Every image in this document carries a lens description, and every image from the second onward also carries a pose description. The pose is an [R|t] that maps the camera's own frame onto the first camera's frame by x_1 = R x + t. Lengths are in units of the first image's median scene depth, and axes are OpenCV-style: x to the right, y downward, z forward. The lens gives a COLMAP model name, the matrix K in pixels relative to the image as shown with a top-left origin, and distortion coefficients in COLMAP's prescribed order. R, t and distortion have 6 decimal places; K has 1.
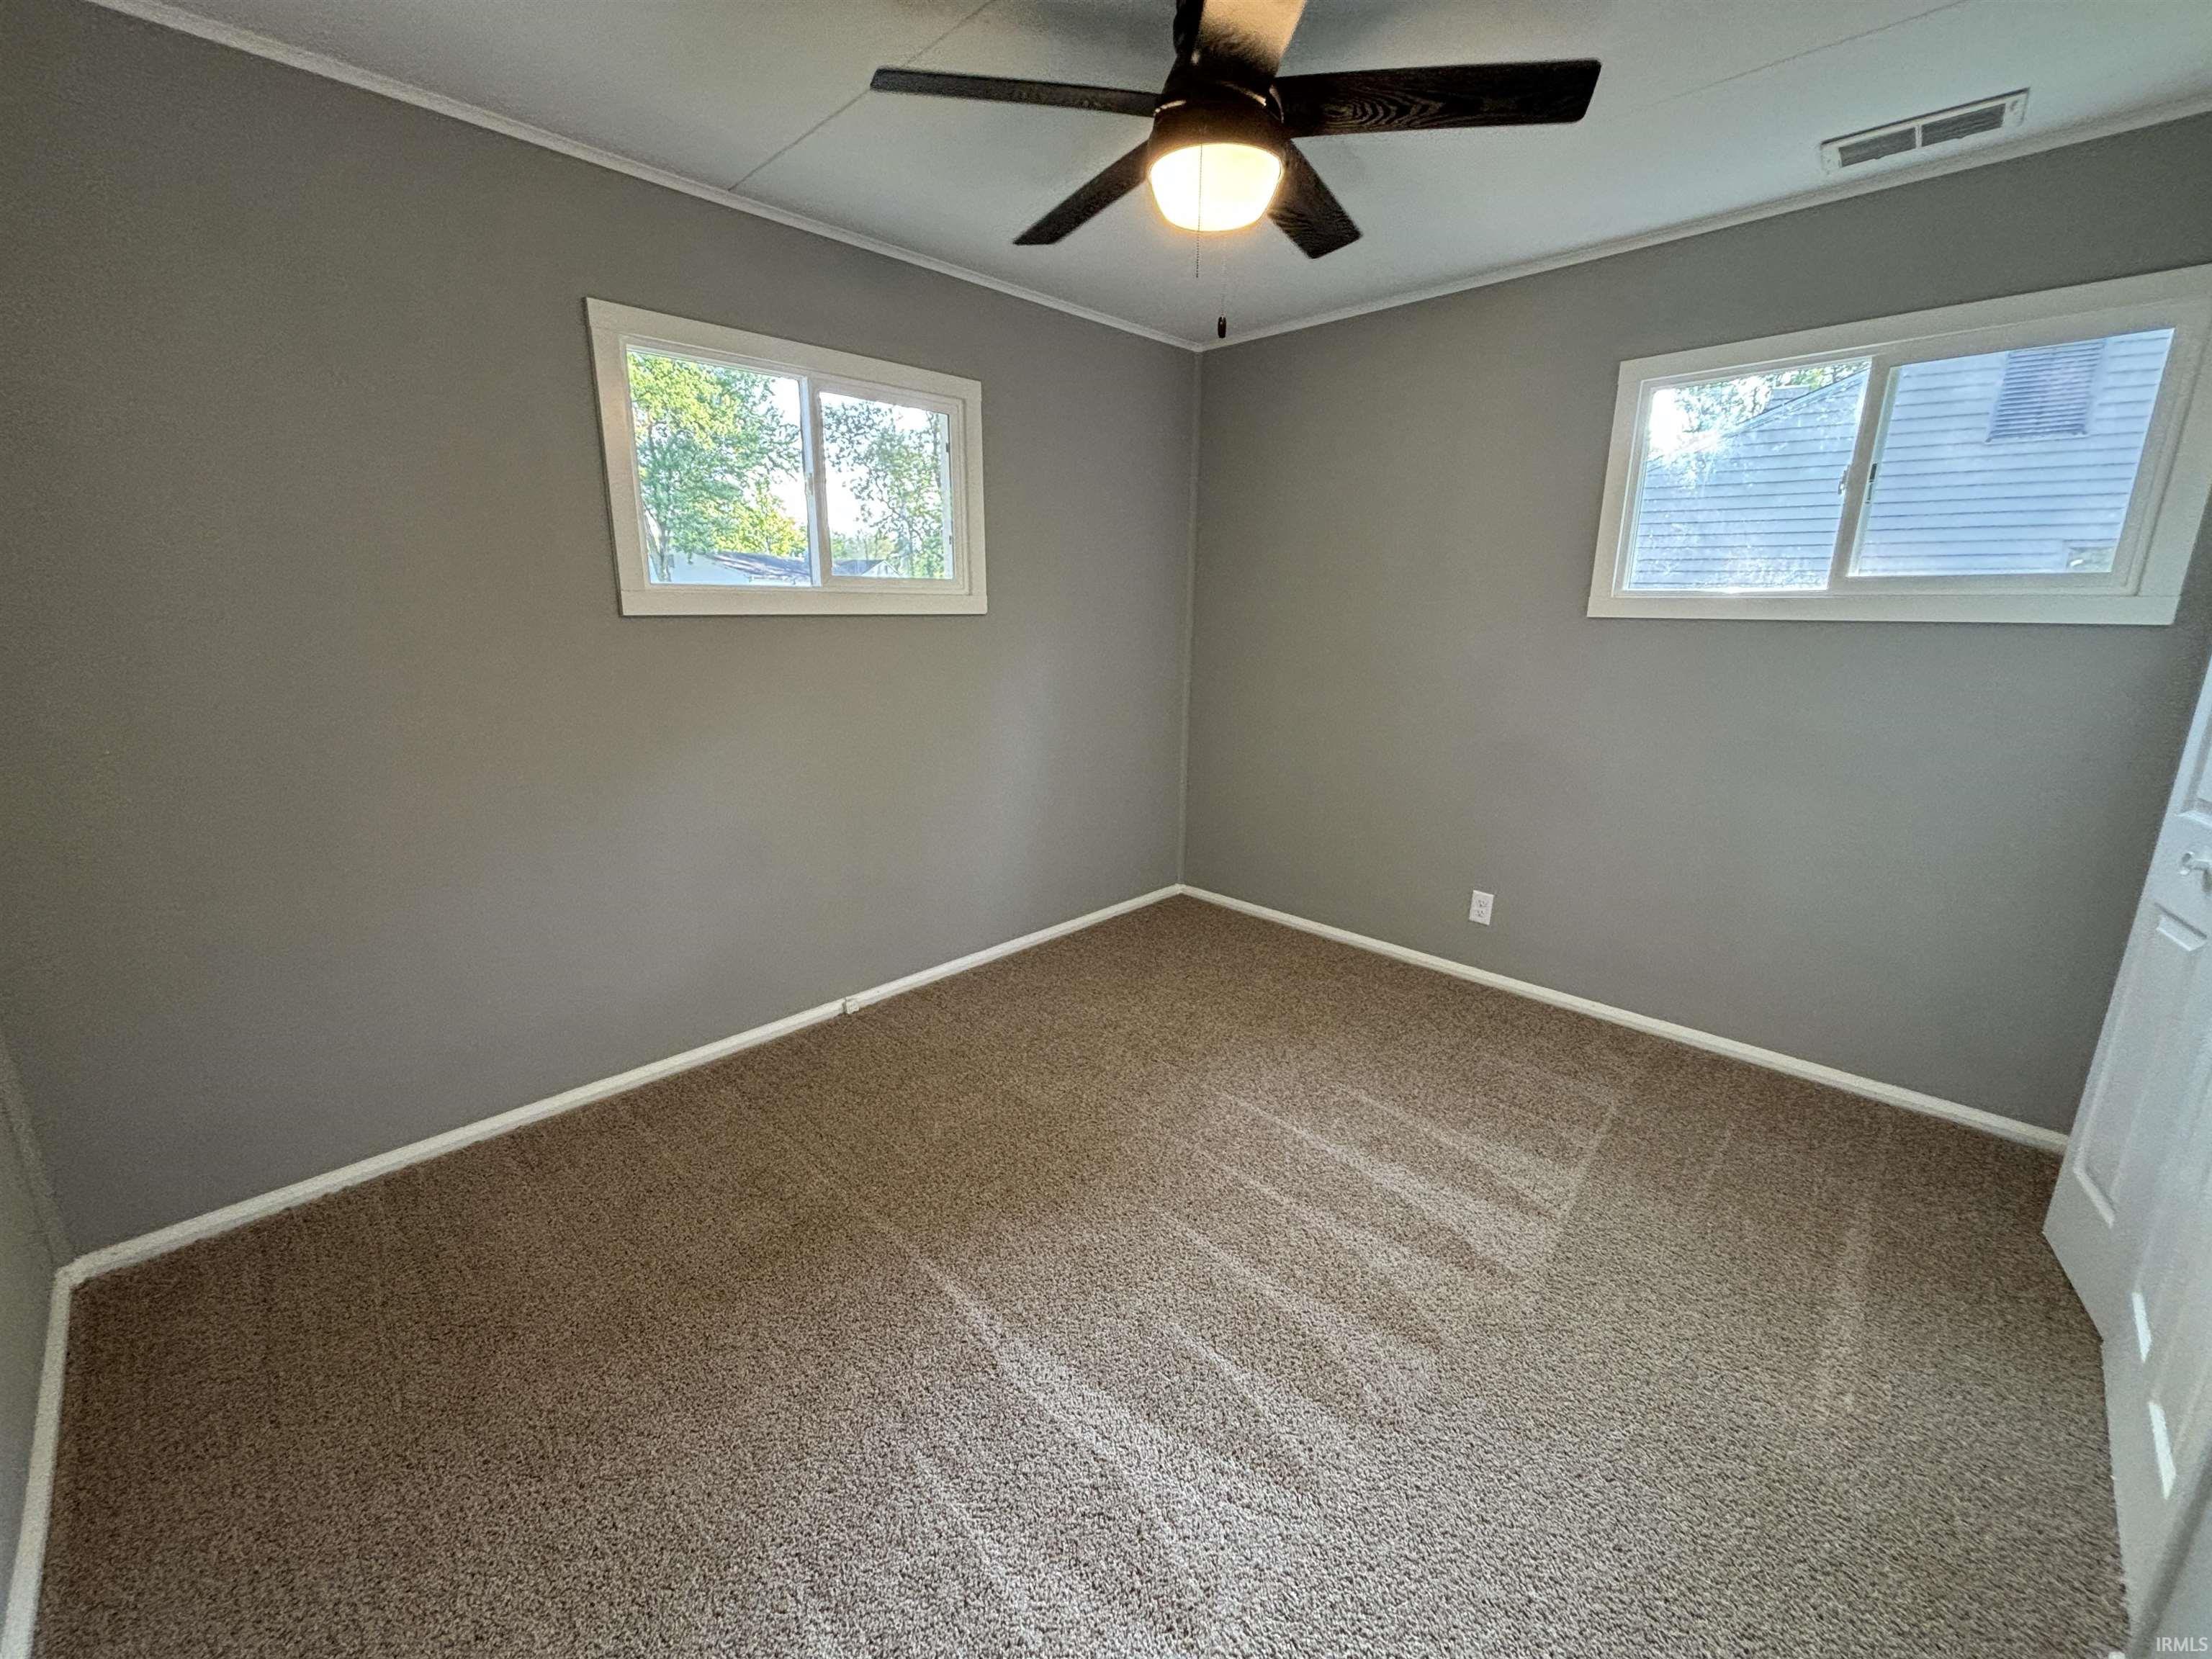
lens RADIAL K [[894.6, 0, 1083.5], [0, 894.6, 827.7], [0, 0, 1]] dist [0.005196, -0.000037]
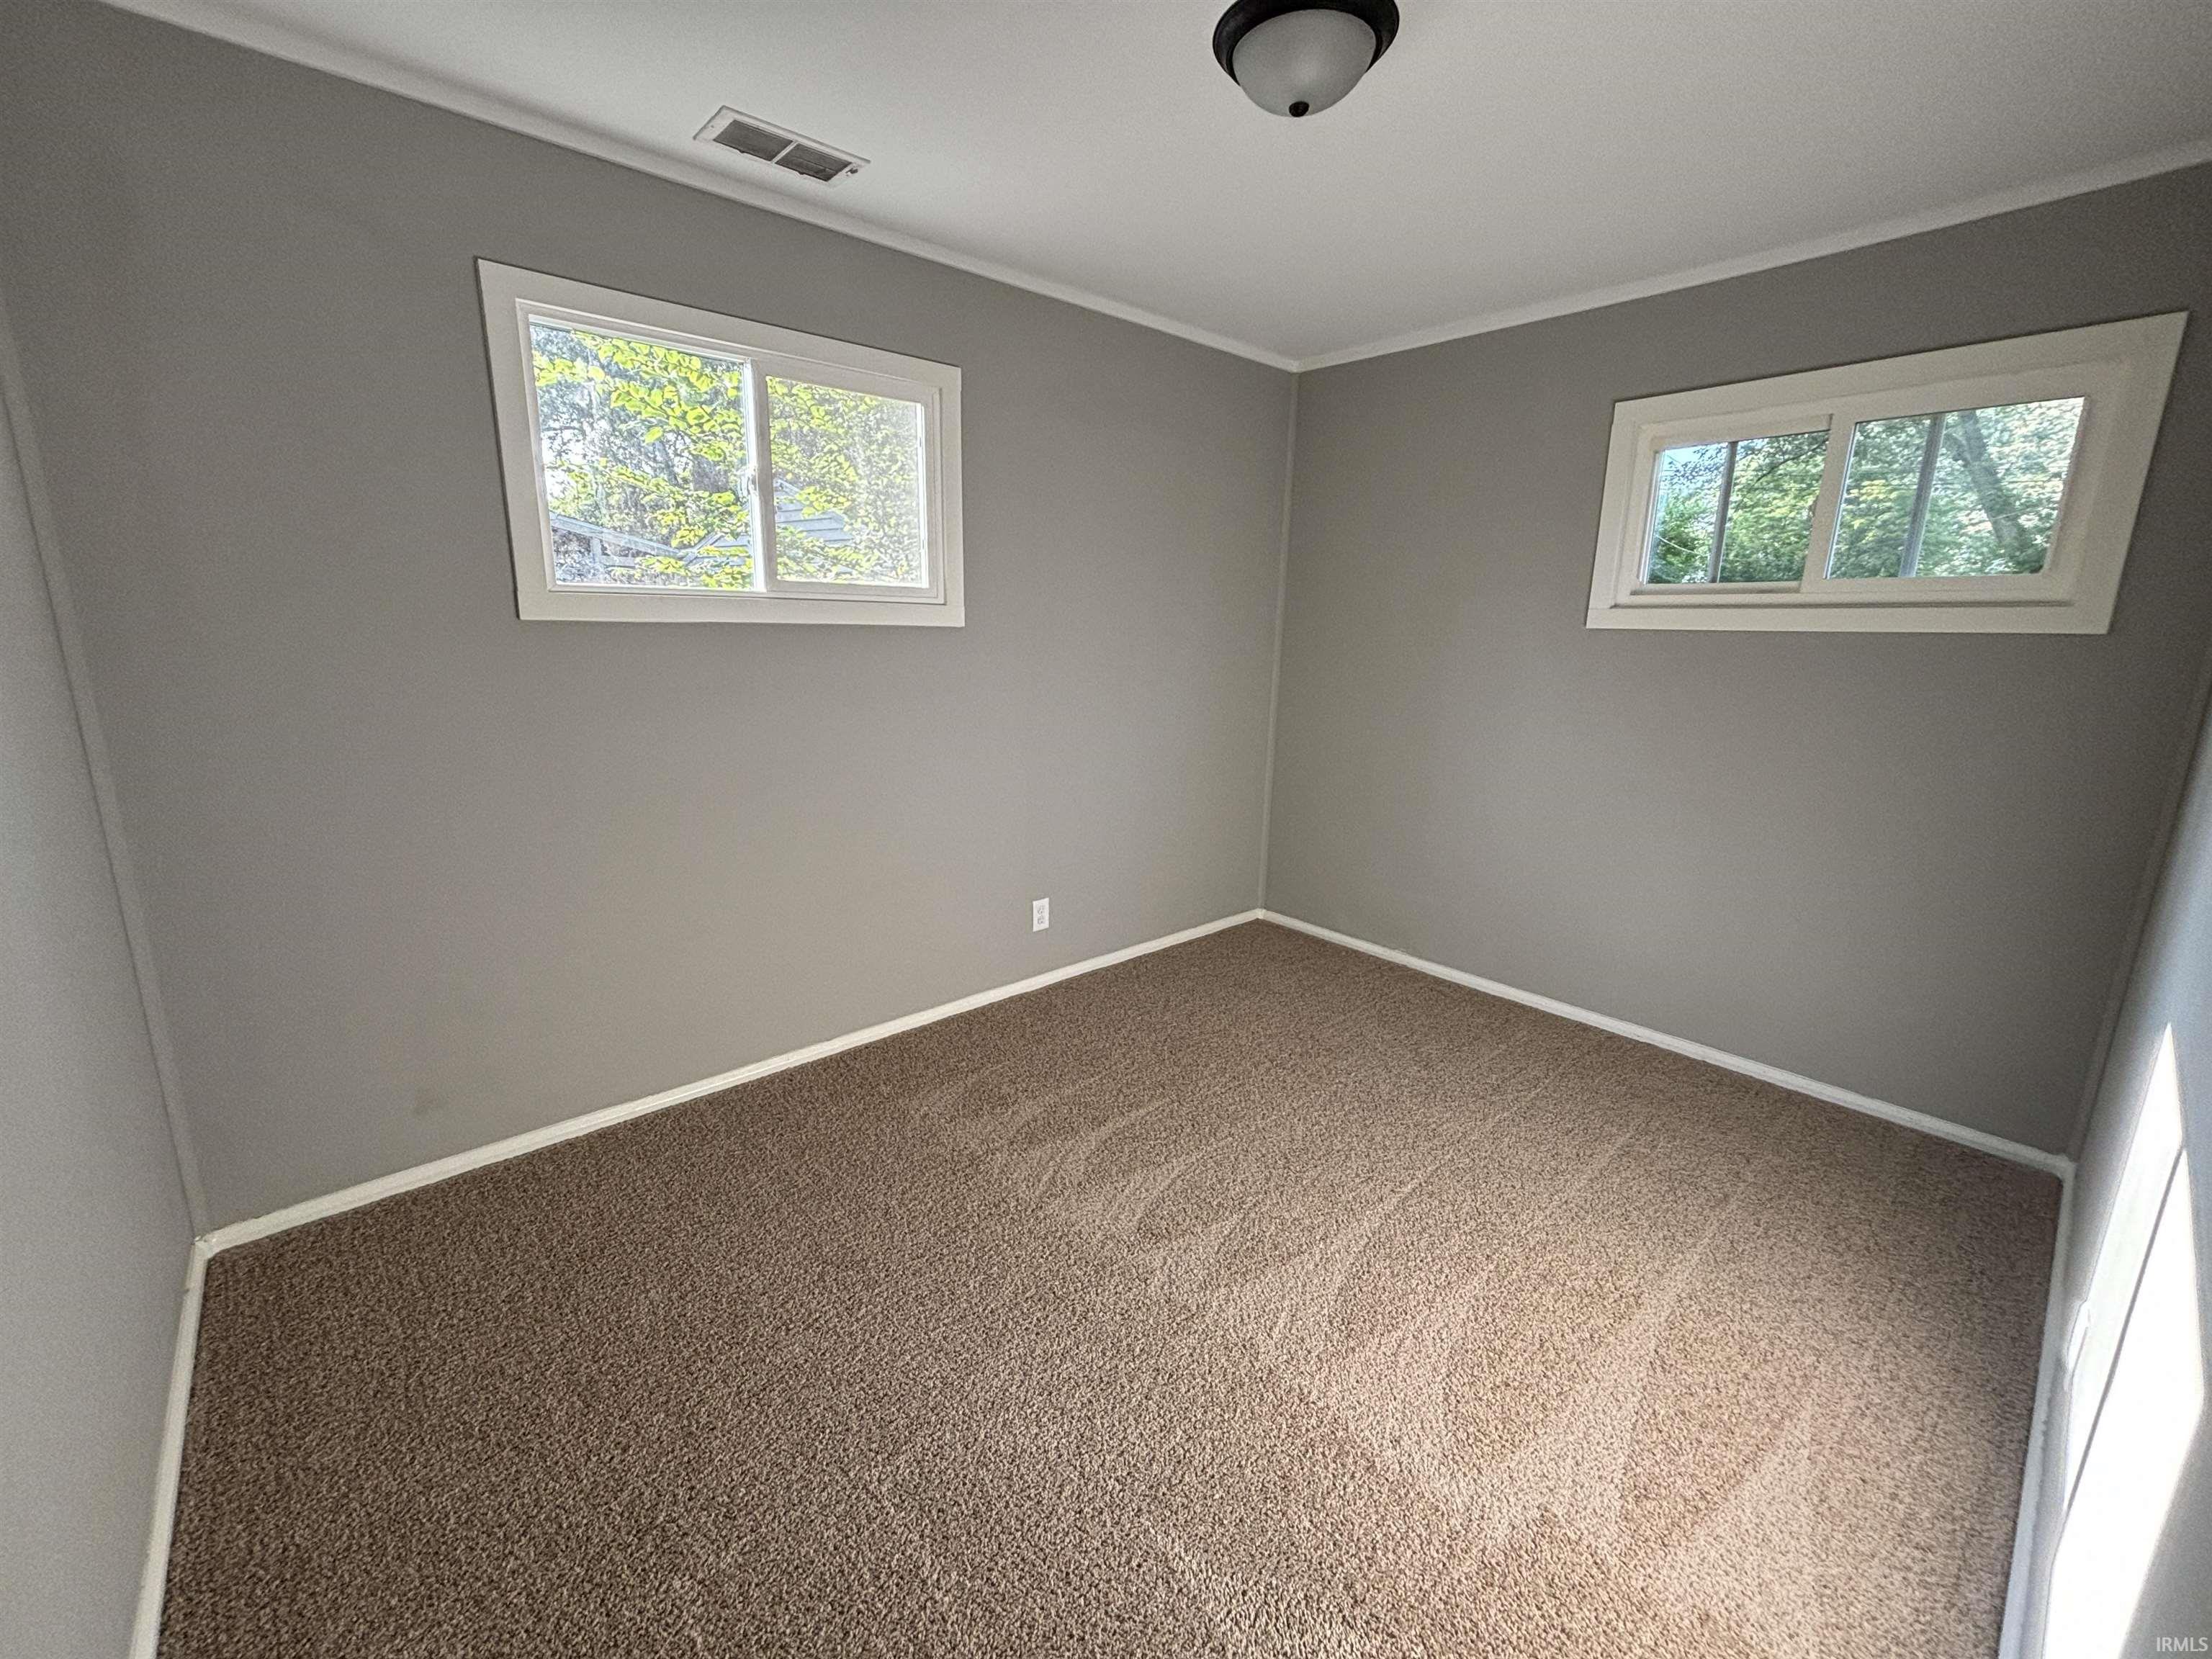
lens RADIAL K [[894.6, 0, 1127.9], [0, 894.6, 823.8], [0, 0, 1]] dist [0.005196, -0.000037]
pose [[0.998196, 0.024060, -0.055013, 0.106399], [-0.025389, 0.999399, -0.023592, -0.023084], [0.054412, 0.024946, 0.998207, 0.114322]]
